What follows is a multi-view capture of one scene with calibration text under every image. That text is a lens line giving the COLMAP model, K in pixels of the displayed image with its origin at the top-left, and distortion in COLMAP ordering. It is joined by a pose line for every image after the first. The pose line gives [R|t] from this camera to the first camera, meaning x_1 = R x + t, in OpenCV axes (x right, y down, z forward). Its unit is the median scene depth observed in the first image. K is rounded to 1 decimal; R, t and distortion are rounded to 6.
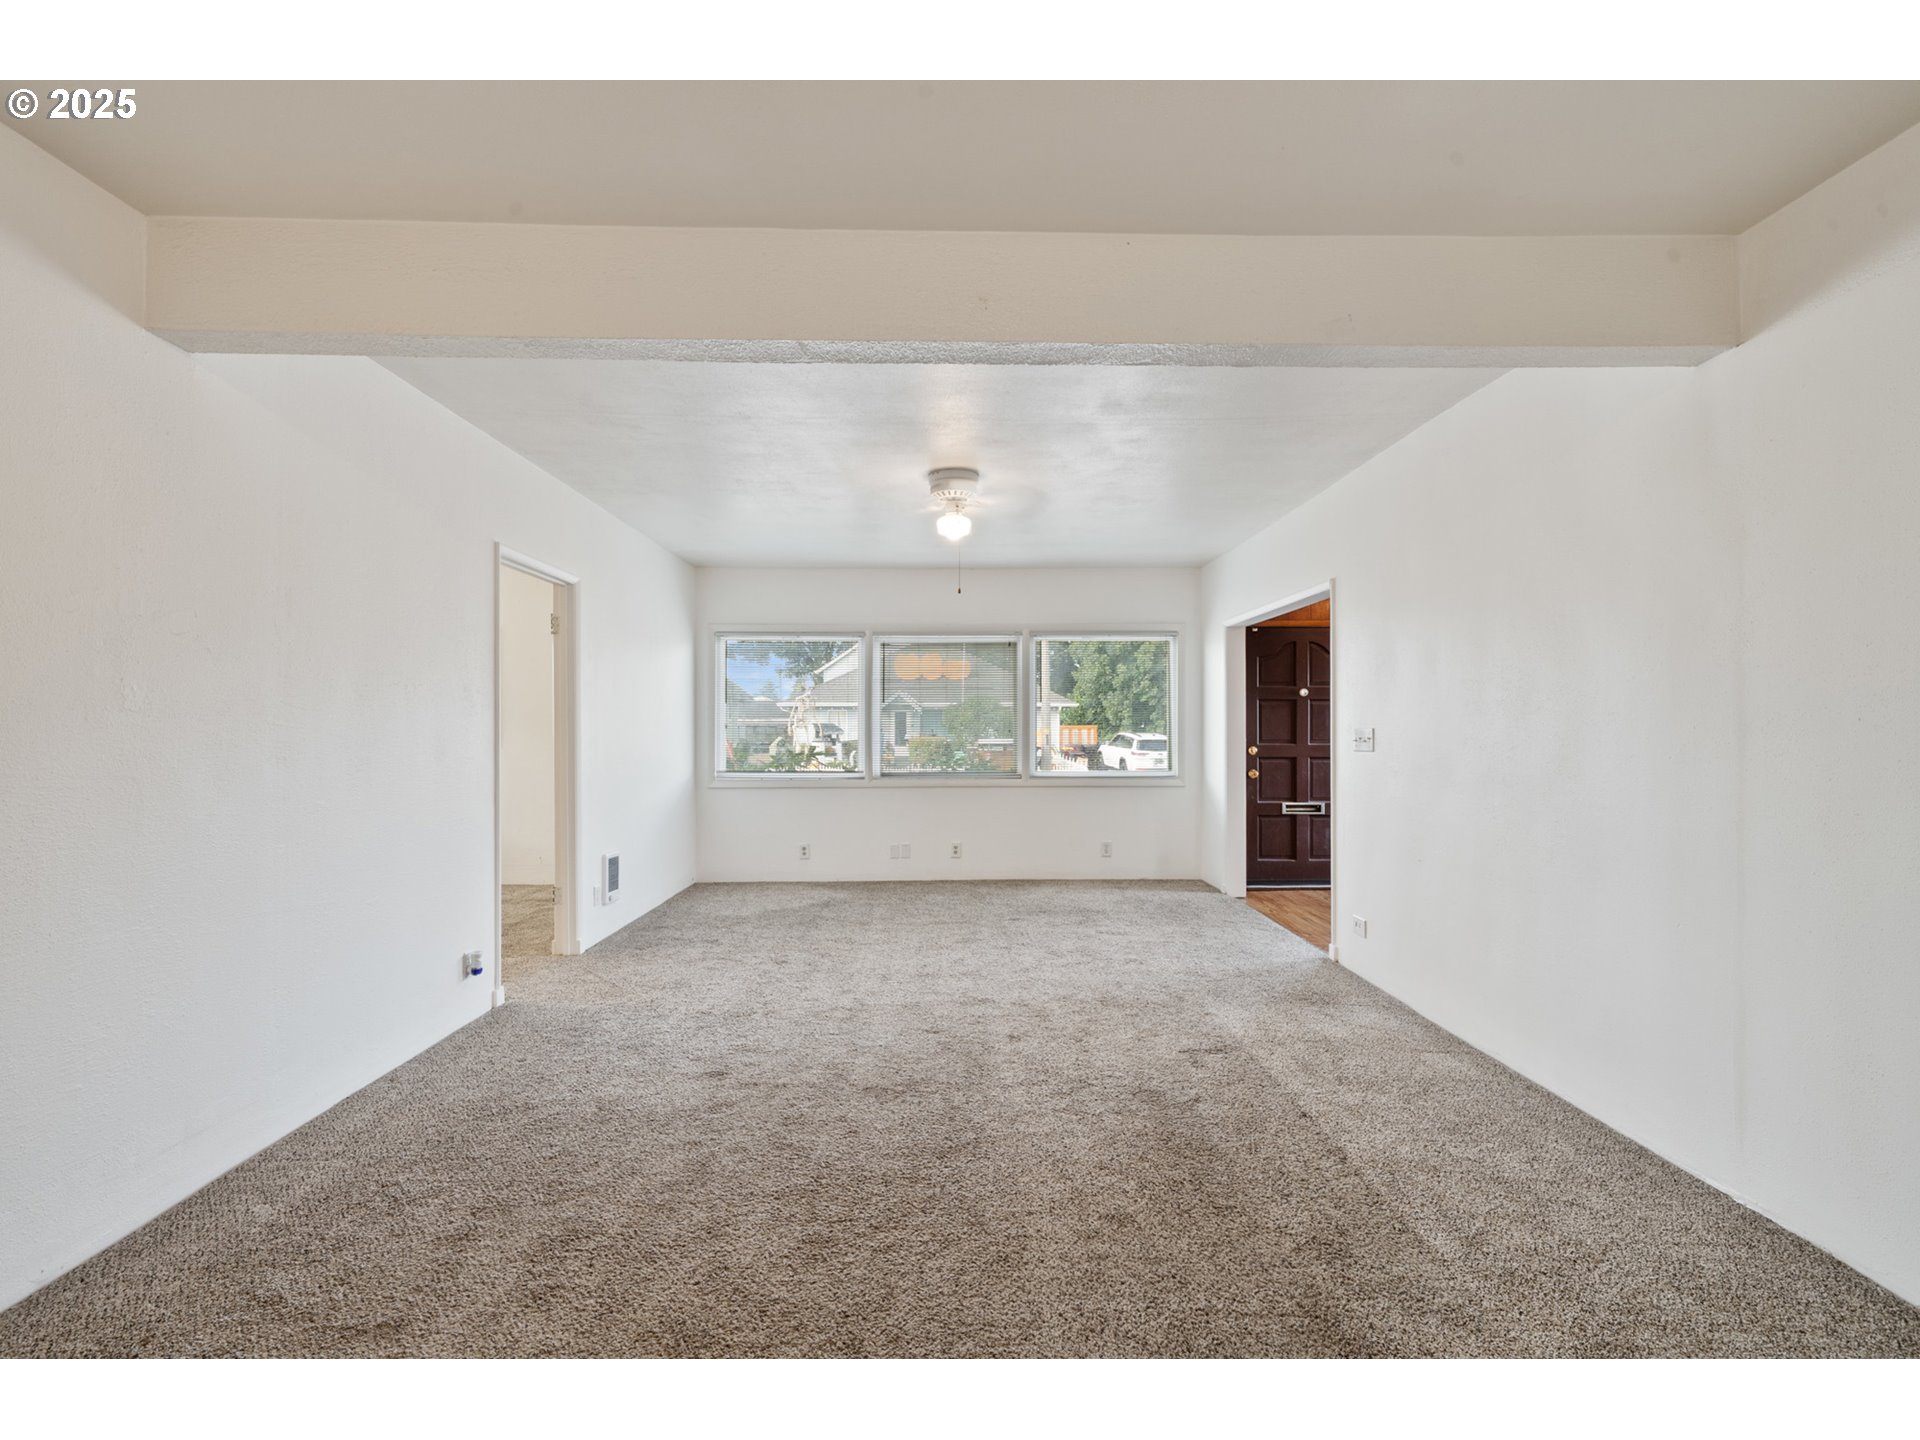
lens RADIAL K [[816.4, 0, 962.3], [0, 816.4, 732.7], [0, 0, 1]] dist [-0.003262, 0.000210]
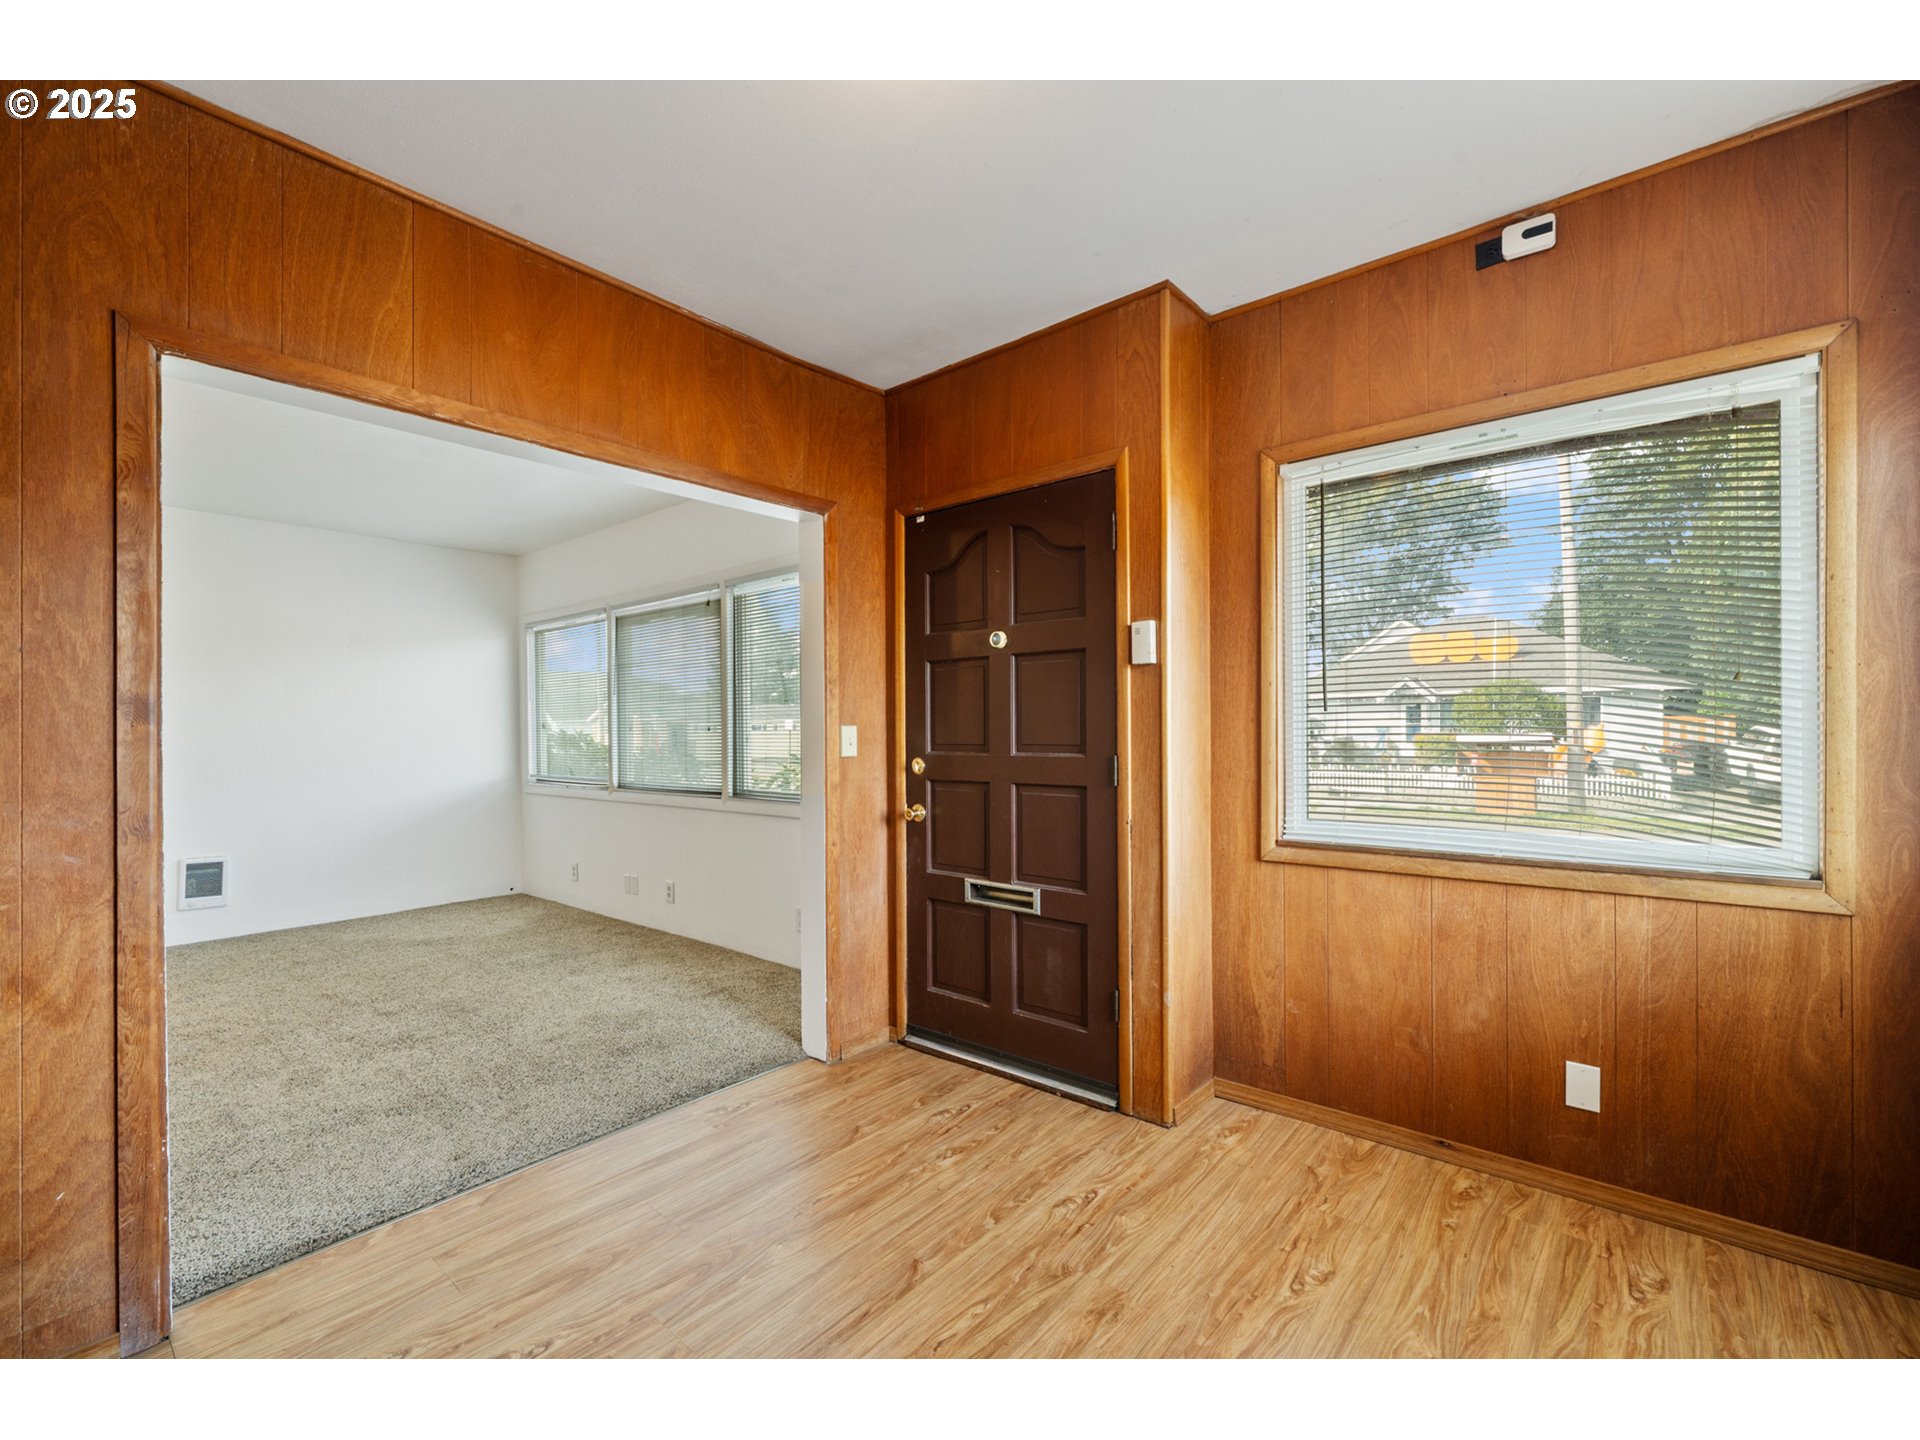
lens RADIAL K [[816.4, 0, 962.3], [0, 816.4, 732.7], [0, 0, 1]] dist [-0.003262, 0.000210]
pose [[0.767980, -0.002939, -0.640467, 0.676205], [0.003346, 0.999994, -0.000576, 0.002432], [0.640465, -0.001701, 0.767985, 0.621726]]
